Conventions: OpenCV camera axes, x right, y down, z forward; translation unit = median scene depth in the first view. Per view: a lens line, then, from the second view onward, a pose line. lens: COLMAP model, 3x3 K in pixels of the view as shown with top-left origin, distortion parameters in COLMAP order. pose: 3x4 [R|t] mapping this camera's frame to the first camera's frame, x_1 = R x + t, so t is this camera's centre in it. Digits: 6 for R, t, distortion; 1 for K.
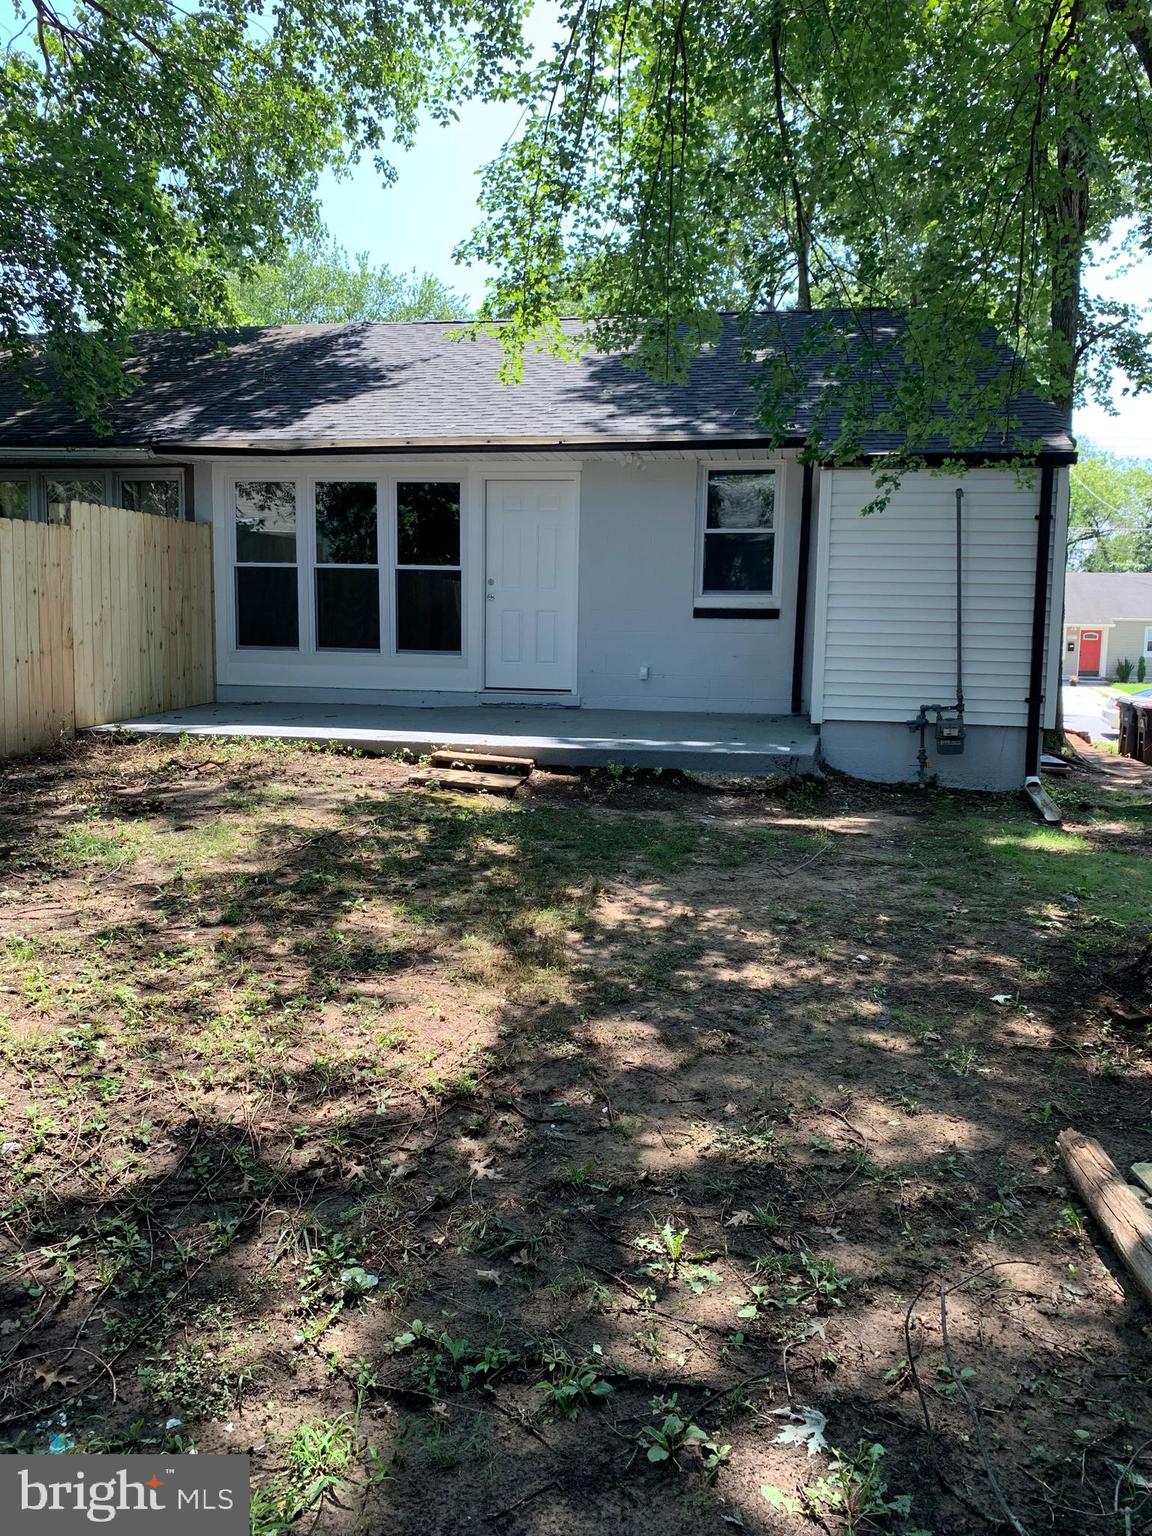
lens RADIAL K [[1226.6, 0, 581.7], [0, 1226.6, 768.0], [0, 0, 1]] dist [0.020211, -0.009822]
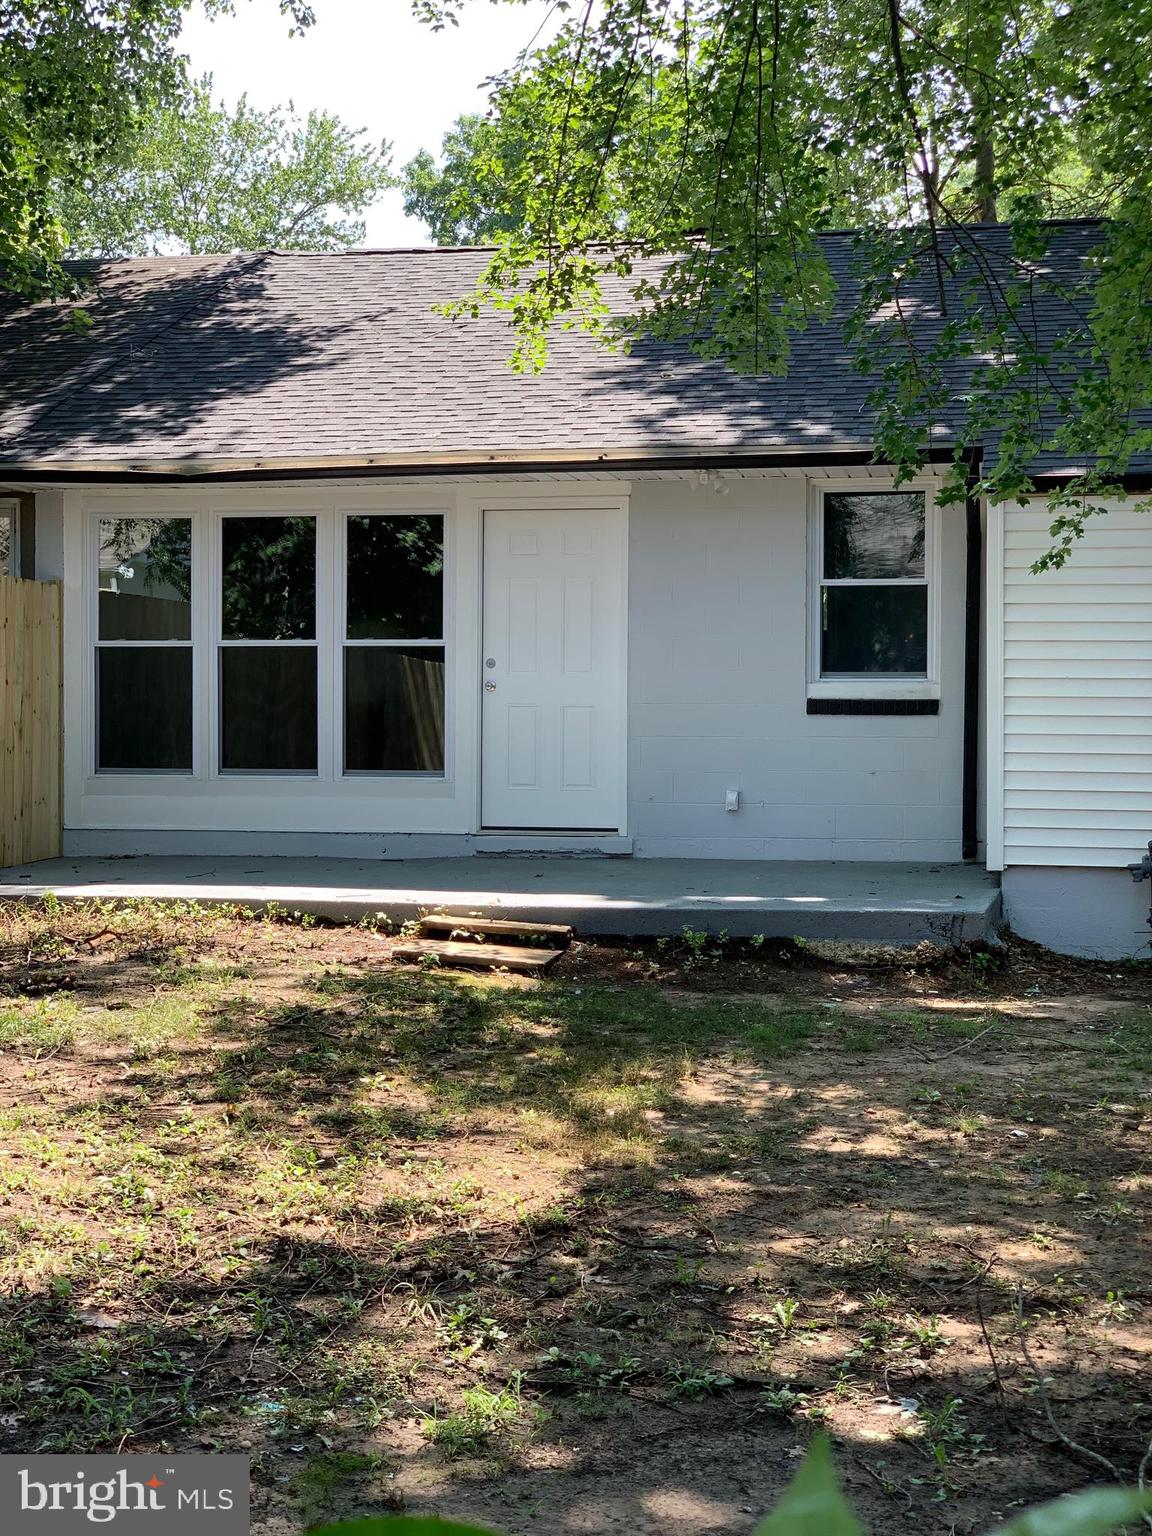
lens RADIAL K [[2295.7, 0, 576.0], [0, 2295.7, 768.0], [0, 0, 1]] dist [-0.021604, -0.030835]
pose [[0.999821, -0.013809, -0.012924, -0.019760], [0.012444, 0.994877, -0.100325, 0.034418], [0.014243, 0.100146, 0.994871, -0.274306]]
